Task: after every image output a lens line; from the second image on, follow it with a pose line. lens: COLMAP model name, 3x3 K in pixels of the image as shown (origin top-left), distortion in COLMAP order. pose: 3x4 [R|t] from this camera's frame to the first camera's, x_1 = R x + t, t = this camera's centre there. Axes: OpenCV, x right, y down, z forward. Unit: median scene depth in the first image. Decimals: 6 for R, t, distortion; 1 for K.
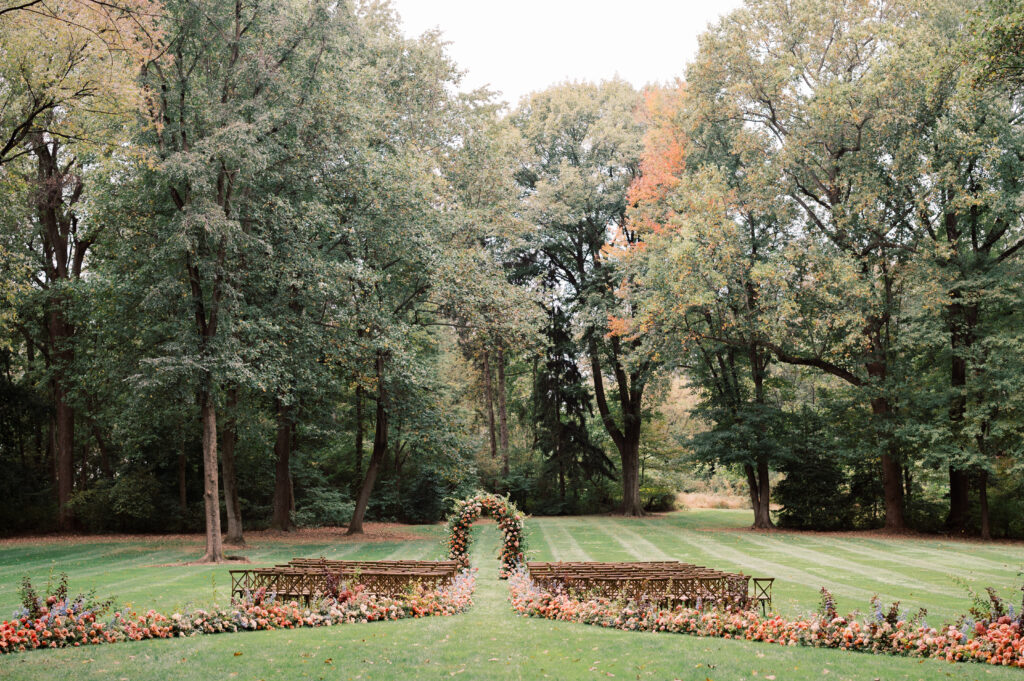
lens RADIAL K [[1512.9, 0, 512.0], [0, 1512.9, 340.5], [0, 0, 1]] dist [0.006081, 0.081468]
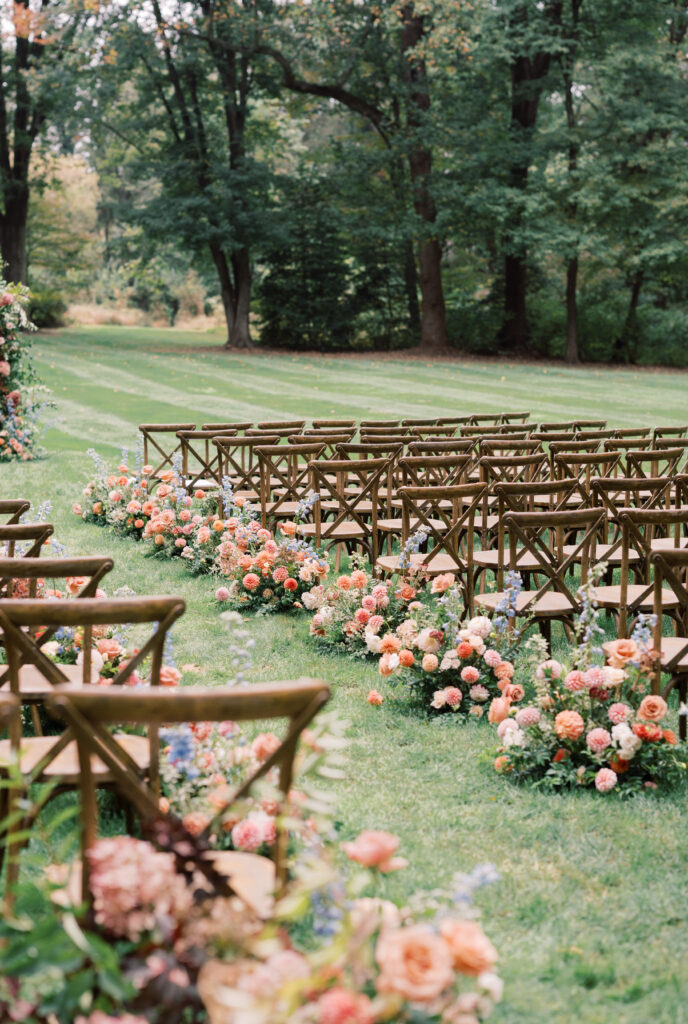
lens RADIAL K [[1621.8, 0, 294.9], [0, 1621.8, 459.7], [0, 0, 1]] dist [0.022175, 0.027743]
pose [[0.953751, -0.021488, 0.299829, -0.031395], [-0.034483, 0.983036, 0.180141, 0.051067], [-0.298614, -0.182149, 0.936831, 0.373836]]
